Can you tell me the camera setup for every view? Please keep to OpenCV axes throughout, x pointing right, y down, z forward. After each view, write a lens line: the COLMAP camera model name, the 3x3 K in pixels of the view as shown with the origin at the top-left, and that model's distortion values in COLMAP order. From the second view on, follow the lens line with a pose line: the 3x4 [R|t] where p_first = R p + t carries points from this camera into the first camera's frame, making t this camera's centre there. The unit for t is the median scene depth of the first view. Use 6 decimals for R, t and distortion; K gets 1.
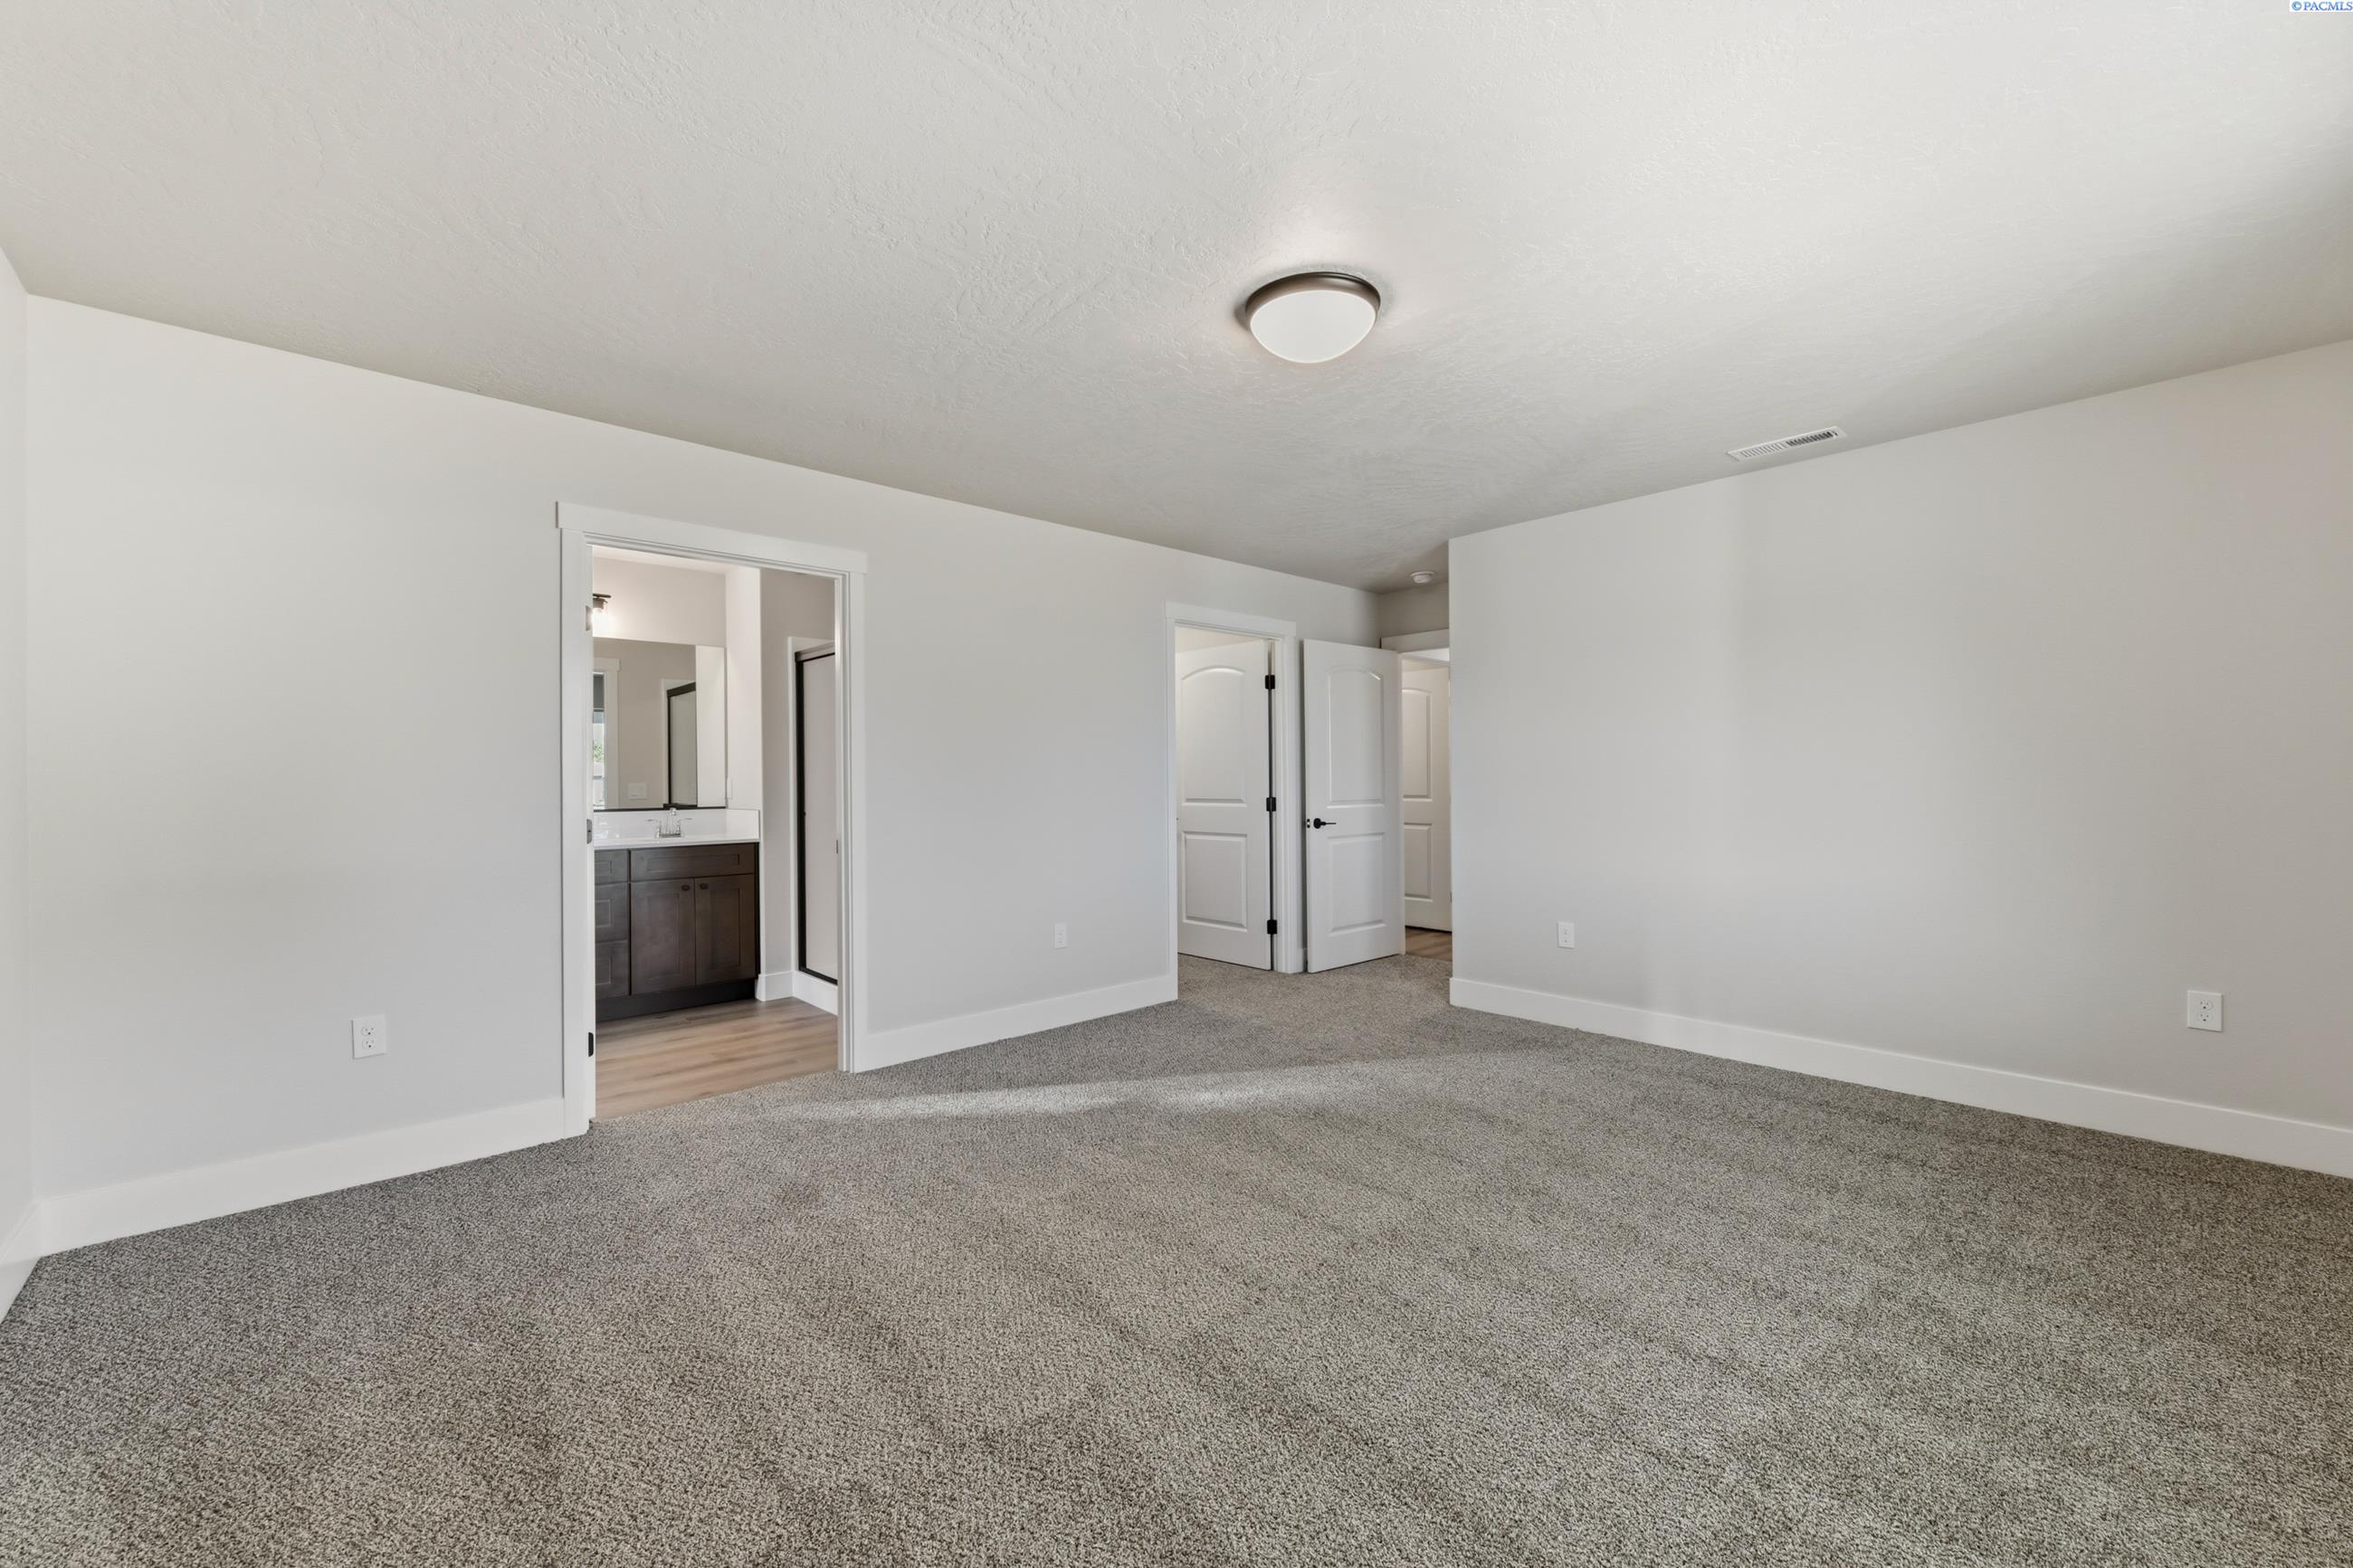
lens RADIAL K [[932.9, 0, 1179.0], [0, 932.9, 781.9], [0, 0, 1]] dist [0.007805, -0.001982]
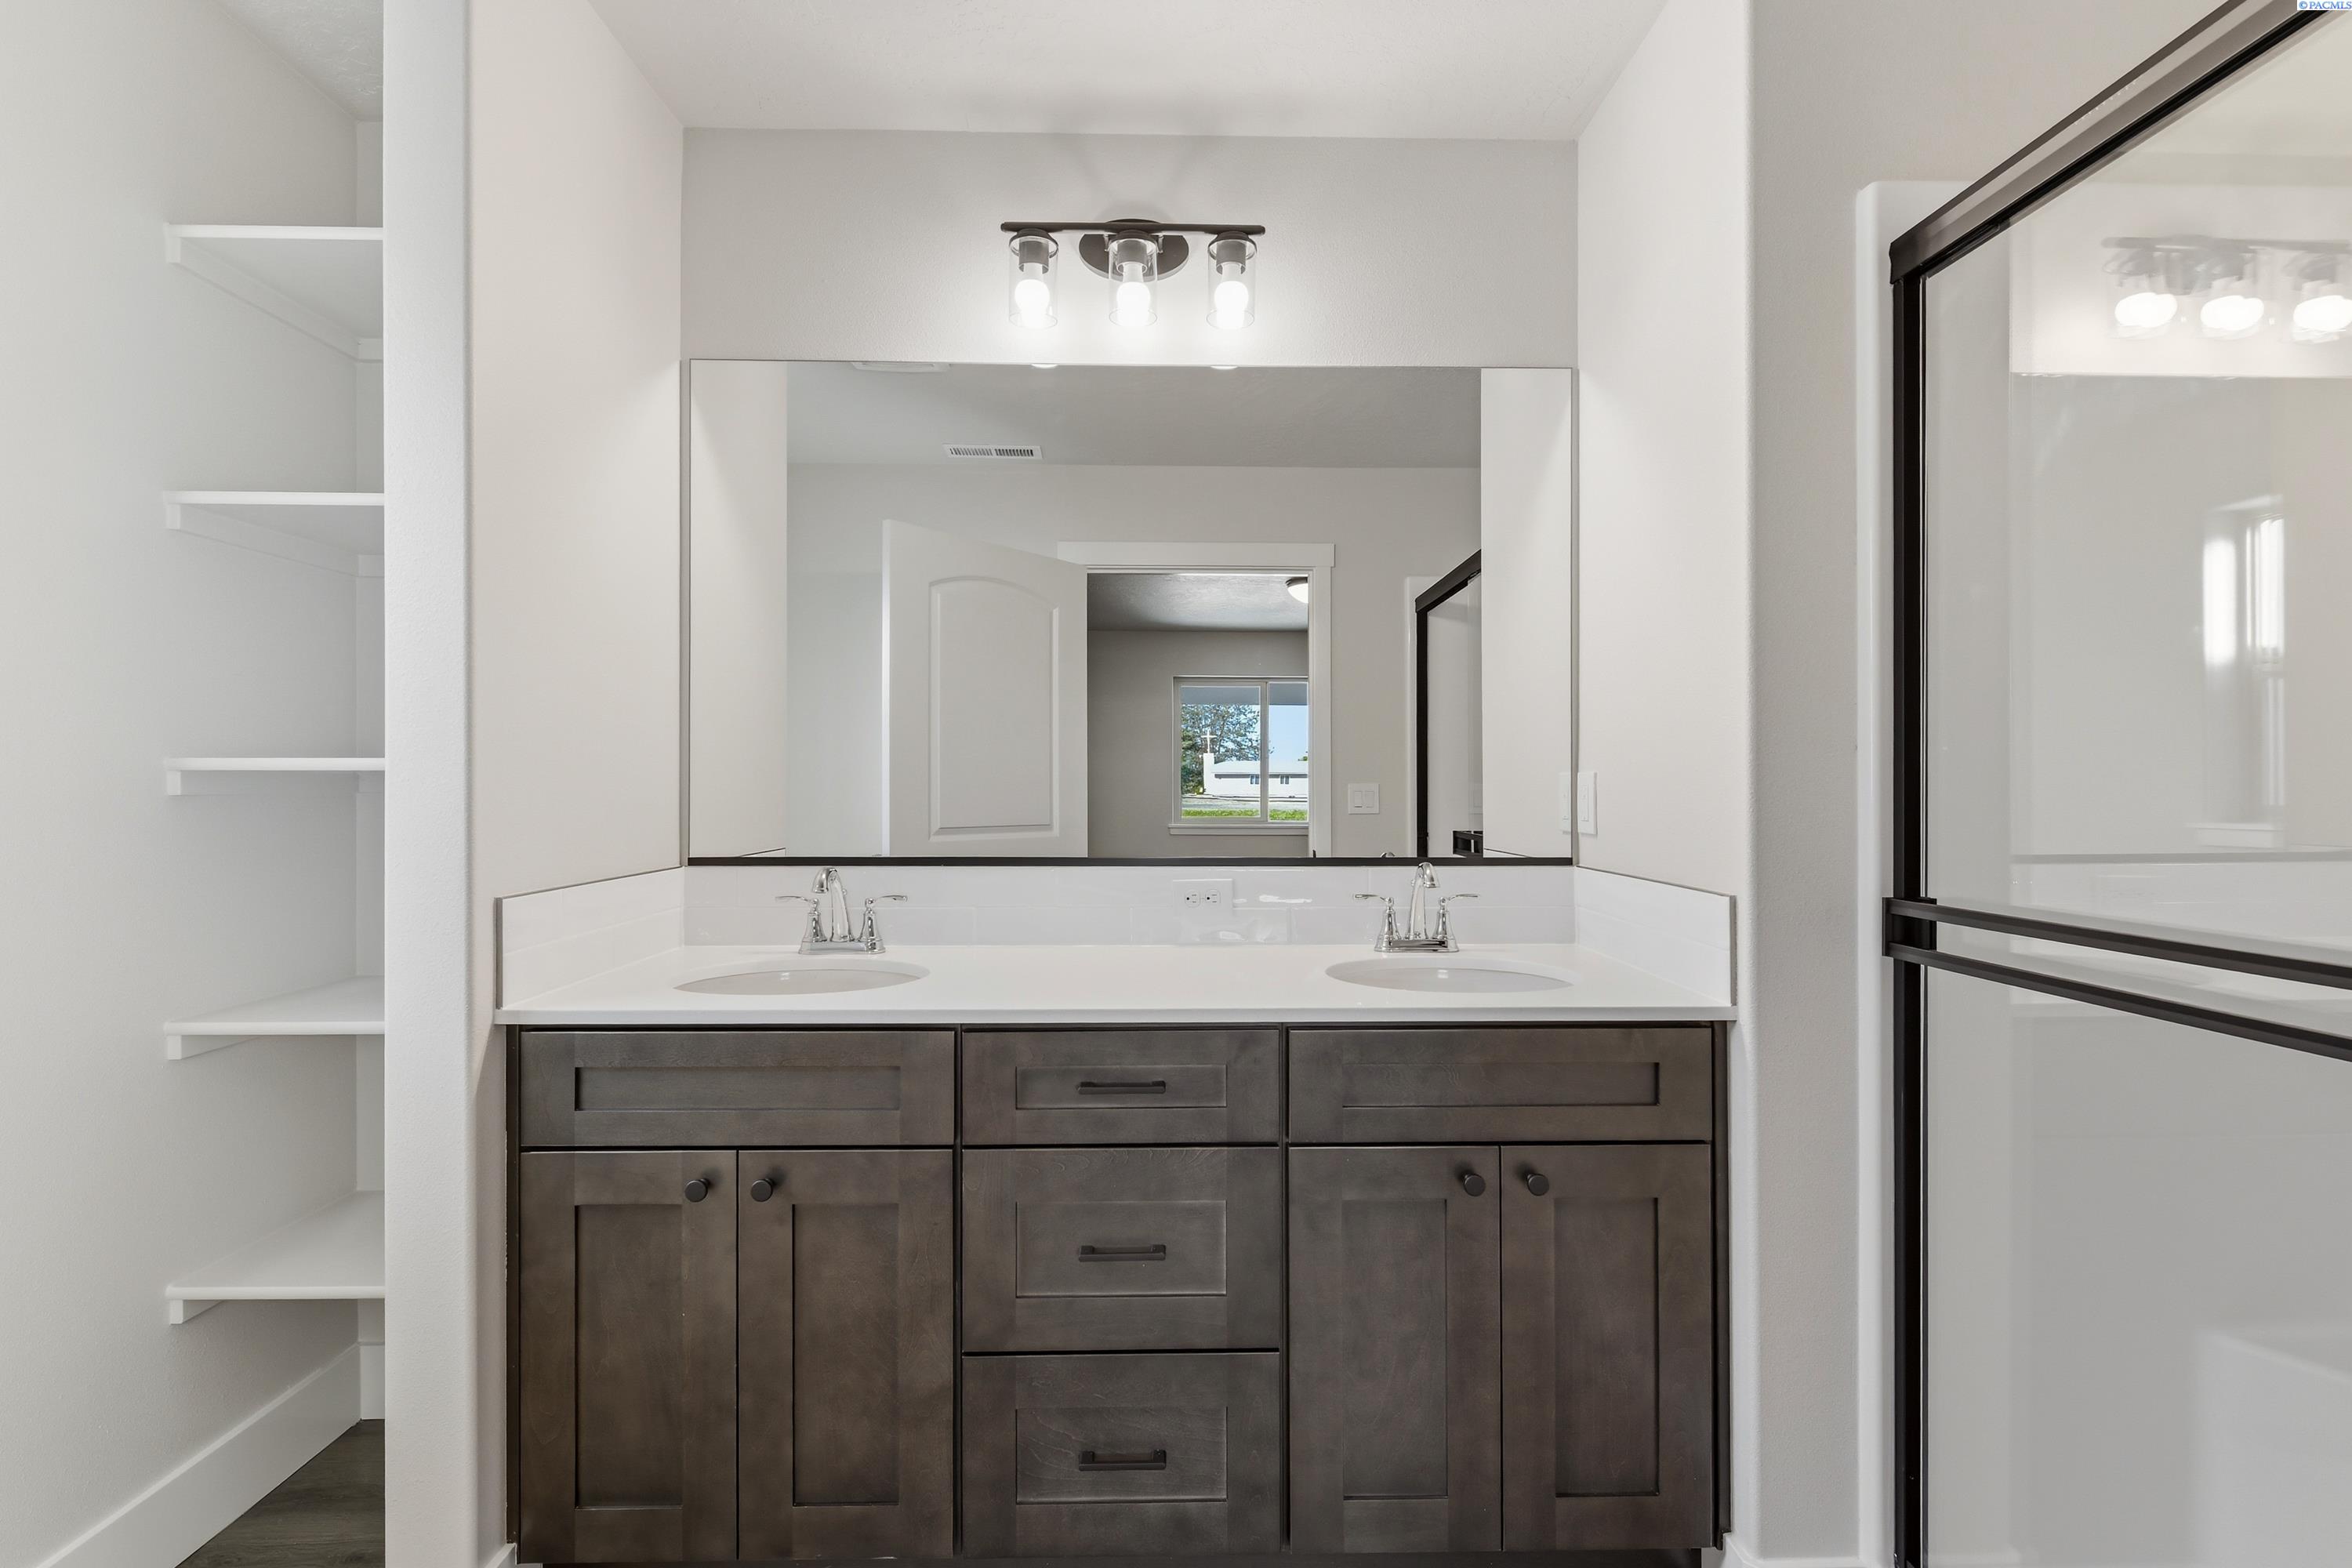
lens RADIAL K [[1077.5, 0, 1179.1], [0, 1077.5, 786.6], [0, 0, 1]] dist [0.000769, 0.000032]
pose [[0.746531, 0.001828, -0.665348, -0.367020], [-0.006247, 0.999971, -0.004262, 0.002570], [0.665322, 0.007338, 0.746521, 0.681778]]
